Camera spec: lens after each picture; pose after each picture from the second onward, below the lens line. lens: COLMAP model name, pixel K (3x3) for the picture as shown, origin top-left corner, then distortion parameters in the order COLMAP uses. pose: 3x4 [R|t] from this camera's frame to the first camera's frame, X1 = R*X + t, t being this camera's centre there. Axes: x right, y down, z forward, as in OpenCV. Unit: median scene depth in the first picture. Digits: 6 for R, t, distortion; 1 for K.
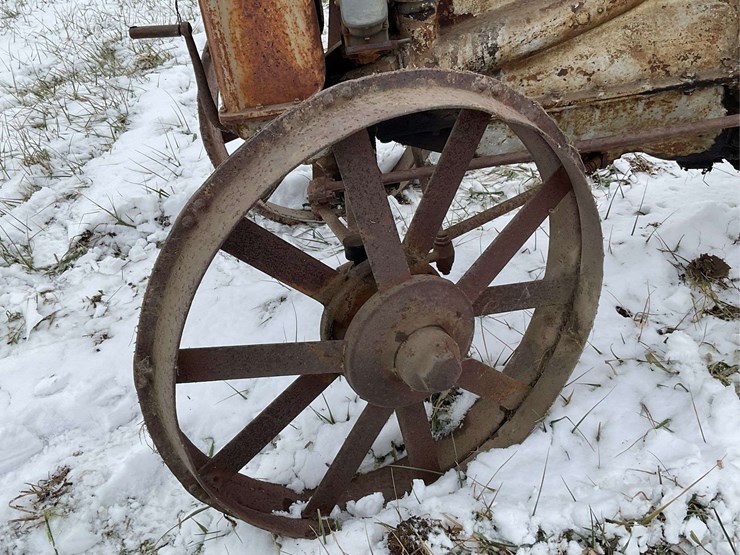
lens RADIAL K [[777.4, 0, 366.2], [0, 777.4, 275.8], [0, 0, 1]] dist [0.131316, -0.297804]
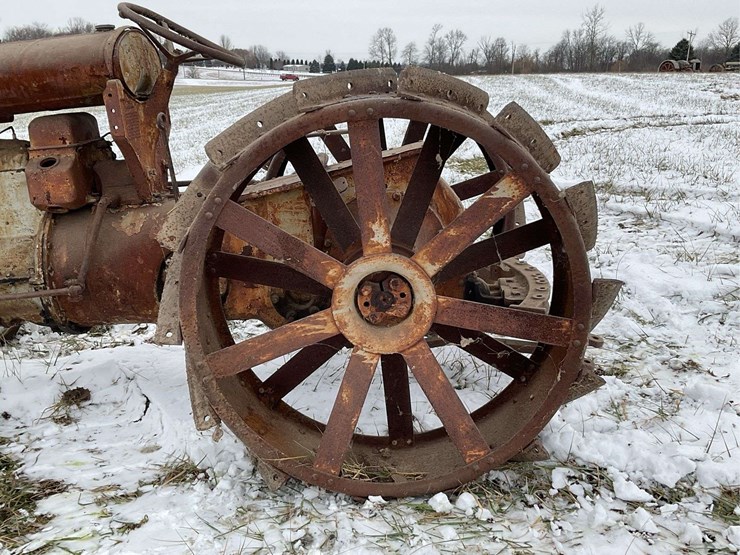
lens RADIAL K [[777.4, 0, 366.2], [0, 777.4, 275.8], [0, 0, 1]] dist [0.131316, -0.297804]
pose [[0.994741, 0.070492, -0.074300, 1.386751], [-0.088185, 0.958439, -0.271325, 0.173422], [0.052085, 0.276450, 0.959616, -0.727241]]
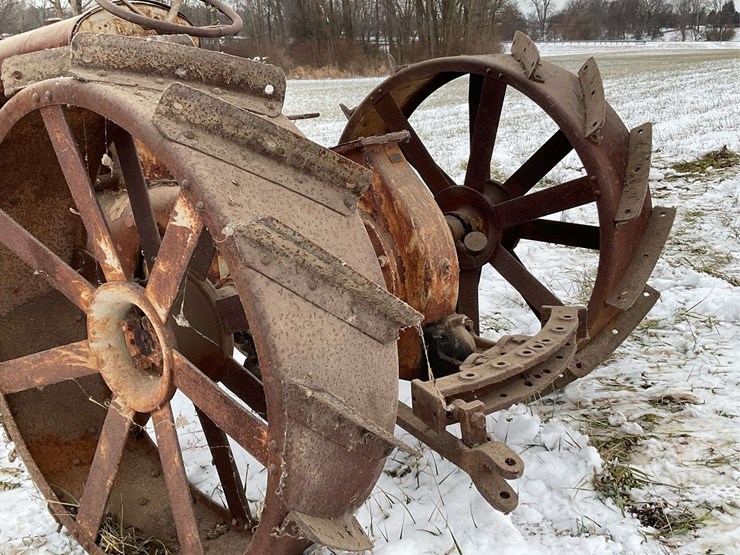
lens RADIAL K [[777.4, 0, 366.2], [0, 777.4, 275.8], [0, 0, 1]] dist [0.131316, -0.297804]
pose [[0.733217, 0.211977, -0.646111, 2.258140], [-0.347264, 0.933651, -0.087767, -0.281979], [0.584638, 0.288723, 0.758180, -0.007619]]
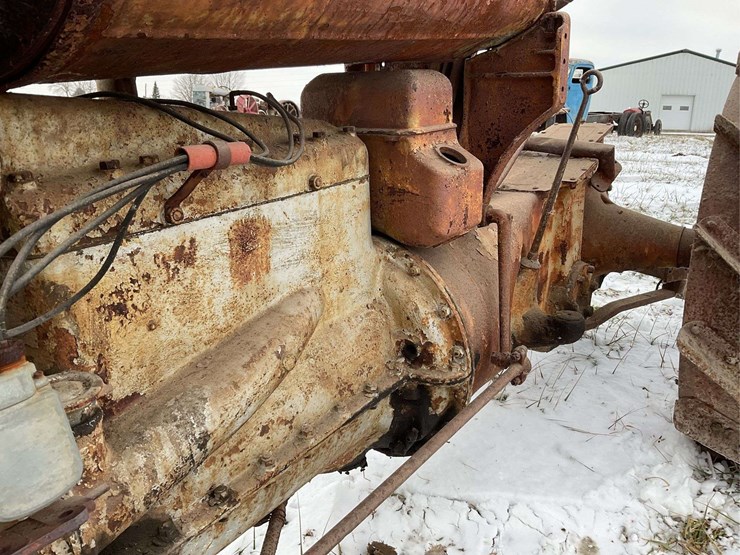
lens RADIAL K [[605.2, 0, 367.5], [0, 605.2, 276.4], [0, 0, 1]] dist [0.122032, -0.247614]
pose [[0.642118, -0.132137, 0.755132, -0.115351], [0.354411, 0.924614, -0.139577, -0.280497], [-0.679762, 0.357252, 0.640542, 0.502353]]
